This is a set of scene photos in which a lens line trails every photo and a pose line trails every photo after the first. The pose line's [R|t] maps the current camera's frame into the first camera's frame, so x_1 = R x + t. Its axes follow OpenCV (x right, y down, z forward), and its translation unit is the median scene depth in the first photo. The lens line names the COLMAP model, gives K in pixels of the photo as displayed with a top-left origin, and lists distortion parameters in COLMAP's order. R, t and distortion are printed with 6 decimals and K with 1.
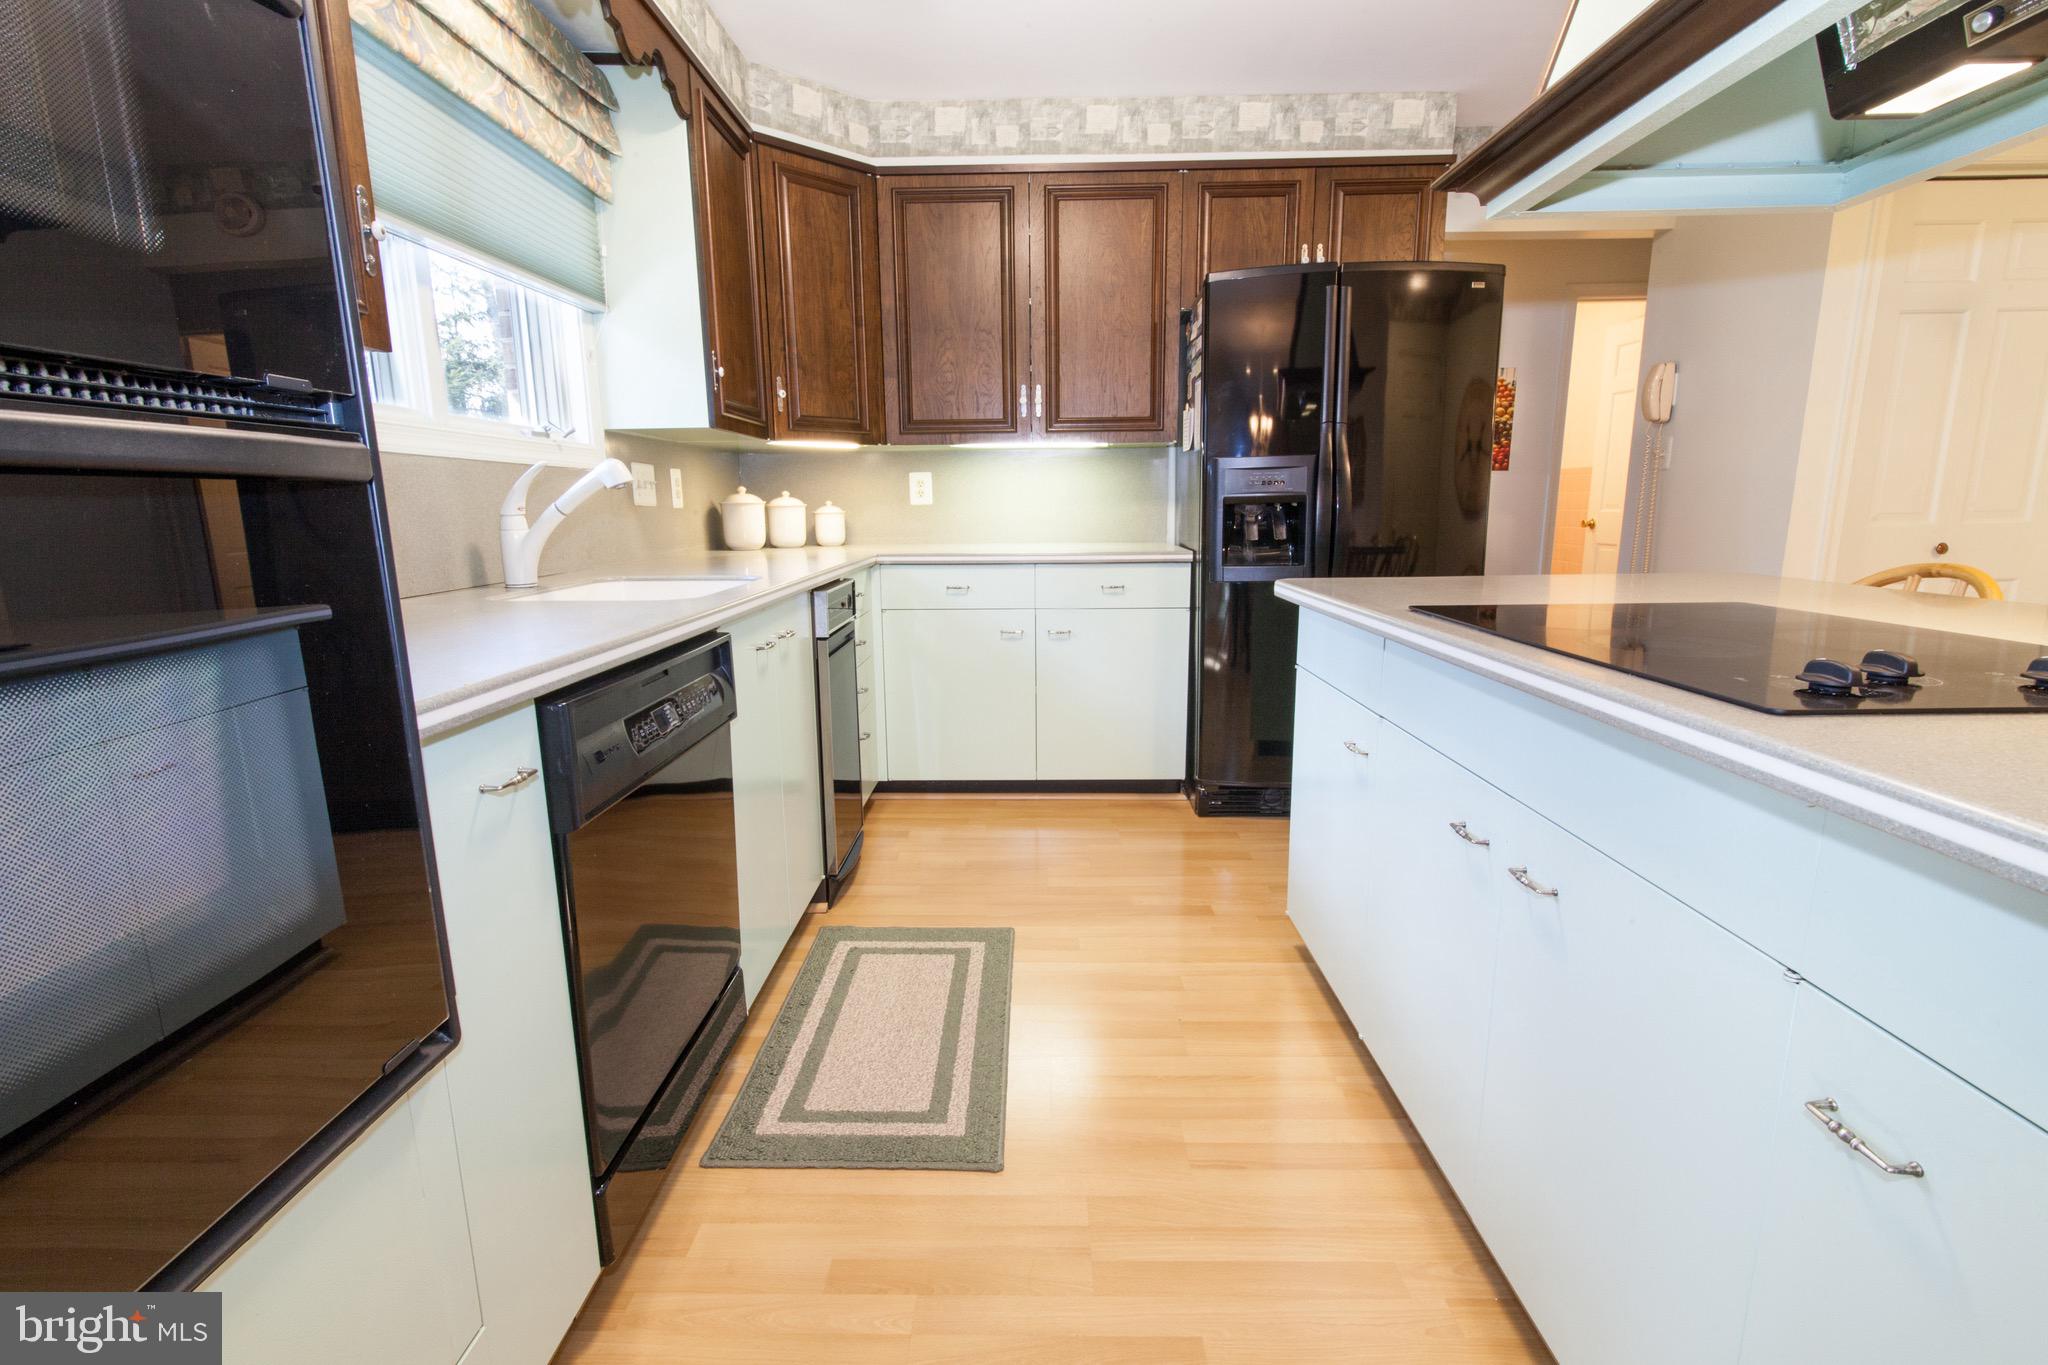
lens RADIAL K [[934.0, 0, 1030.6], [0, 934.0, 677.8], [0, 0, 1]] dist [0.000410, 0.000257]
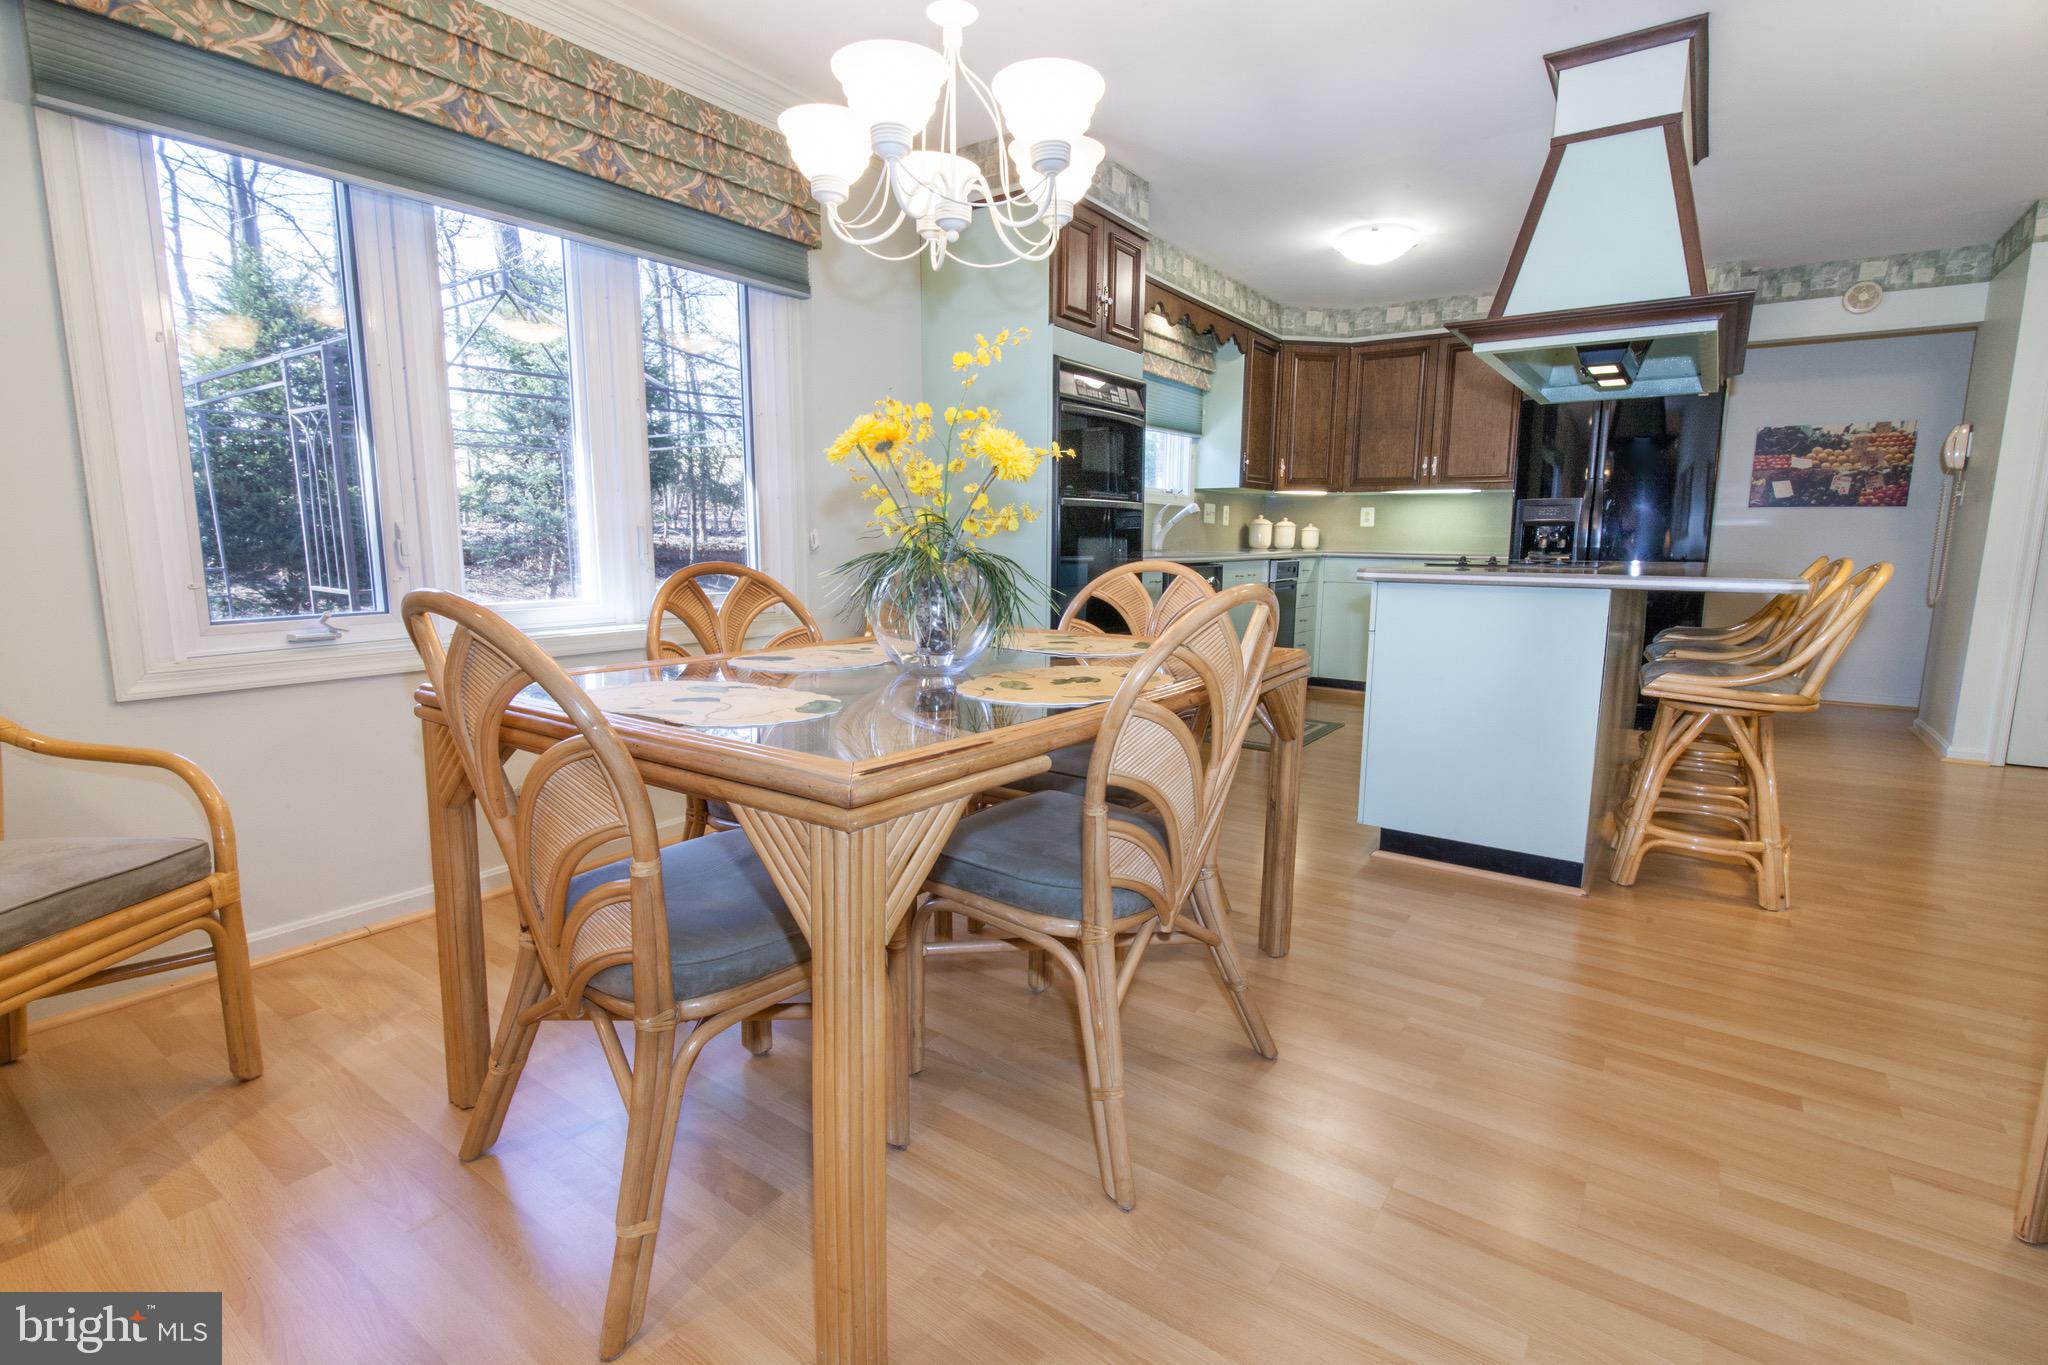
lens RADIAL K [[942.3, 0, 1019.9], [0, 942.3, 684.2], [0, 0, 1]] dist [-0.001100, -0.000442]
pose [[0.814895, 0.107721, -0.569510, 0.444177], [-0.124528, 0.992171, 0.009483, 0.190129], [0.566073, 0.063192, 0.821929, -0.878844]]
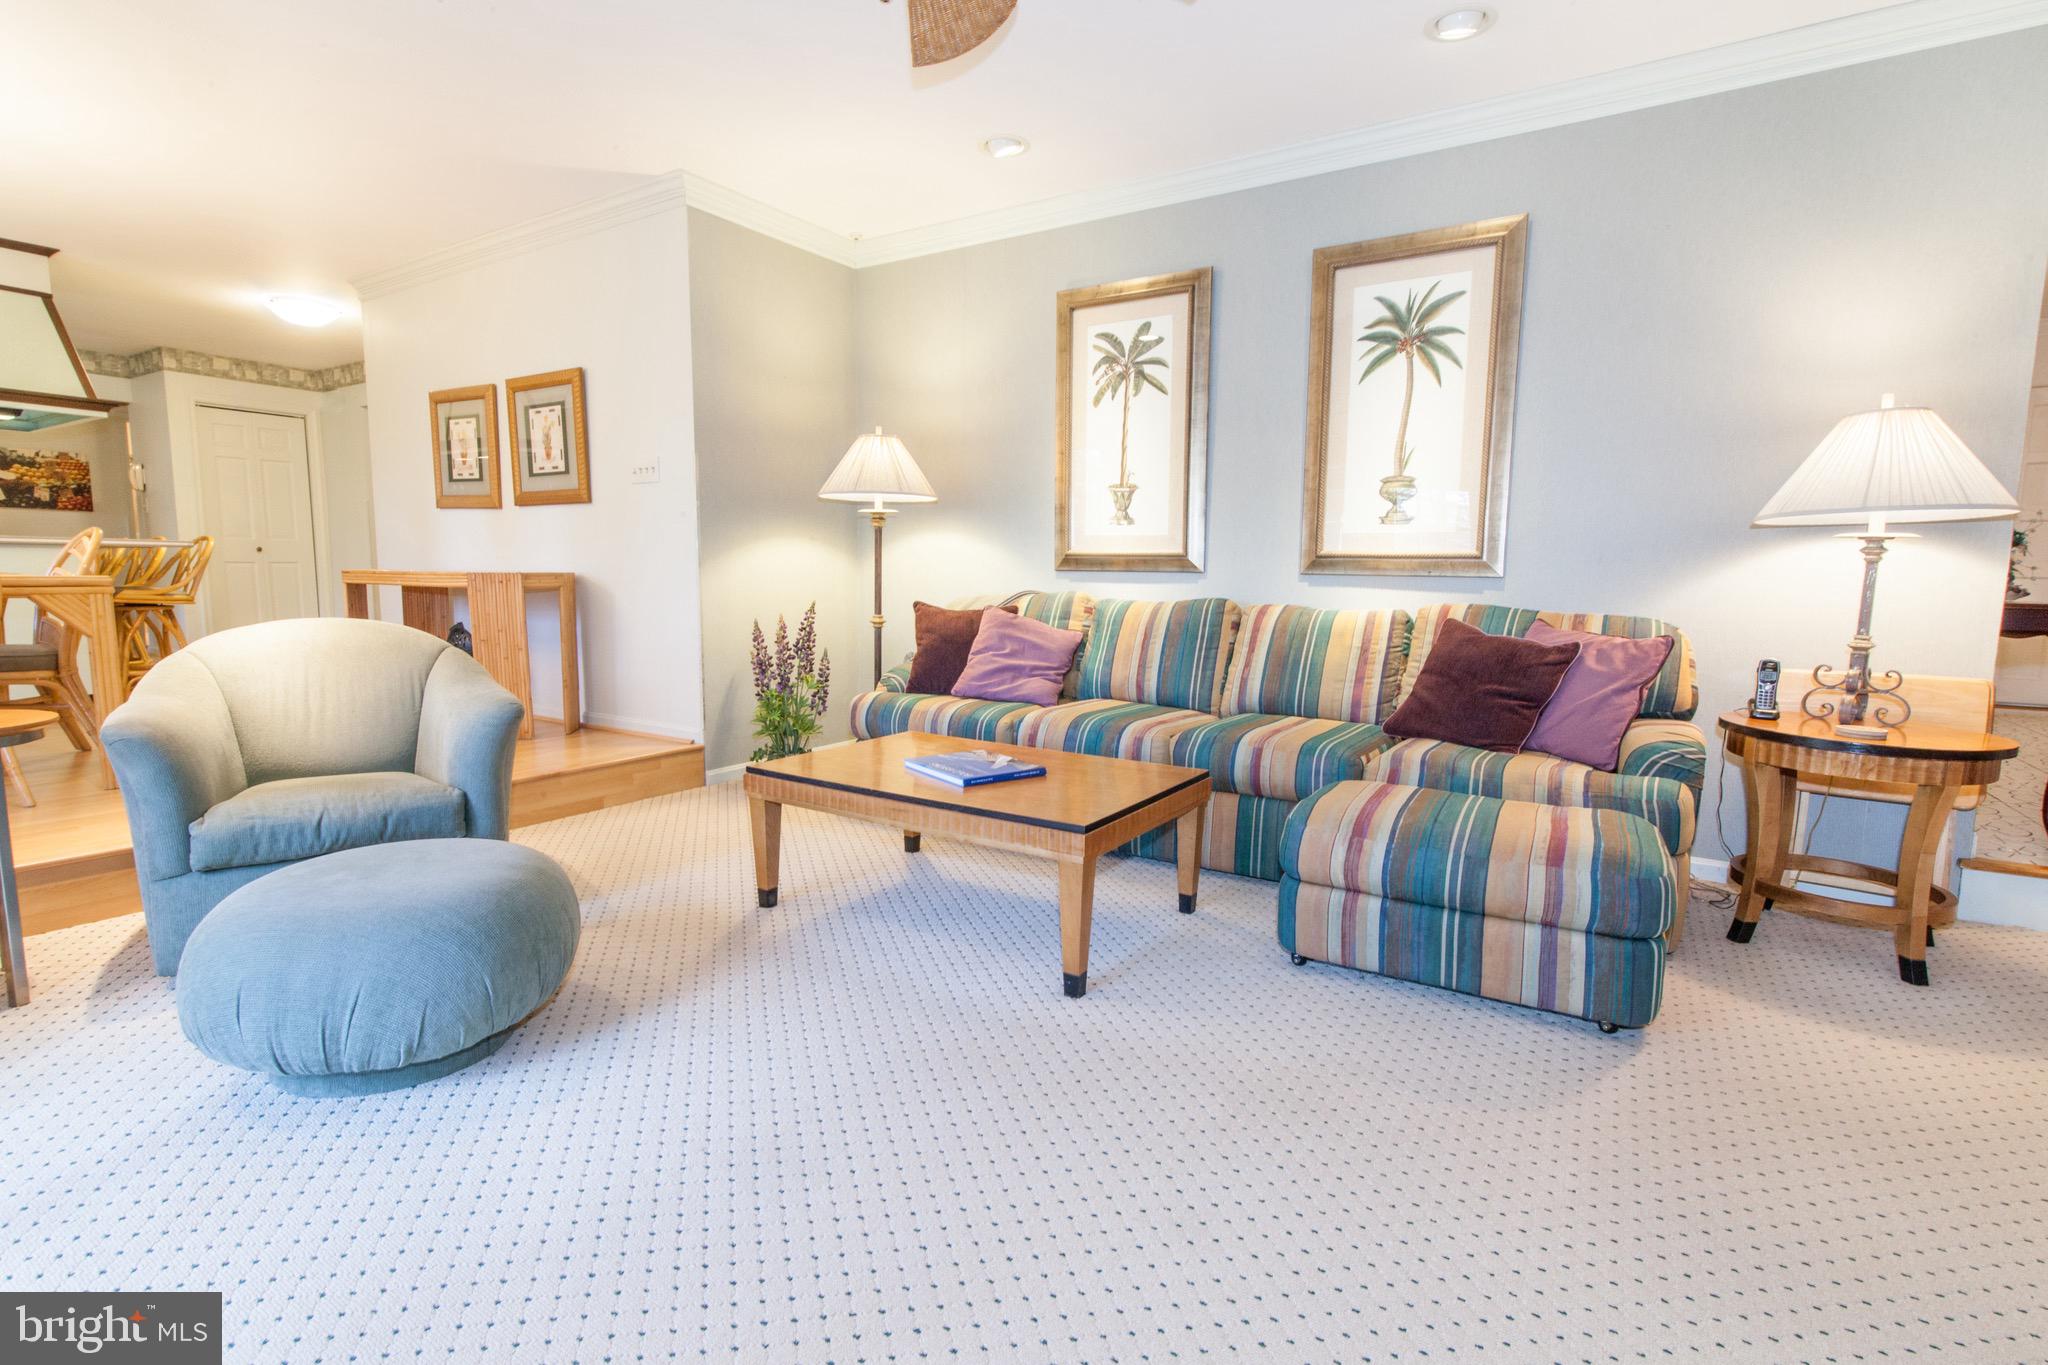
lens RADIAL K [[954.2, 0, 1027.0], [0, 954.2, 678.7], [0, 0, 1]] dist [0.000415, -0.000837]
pose [[0.527176, -0.073232, 0.846594, -0.145546], [0.136650, 0.990619, 0.000598, 0.477921], [-0.838697, 0.115372, 0.532238, -2.027743]]
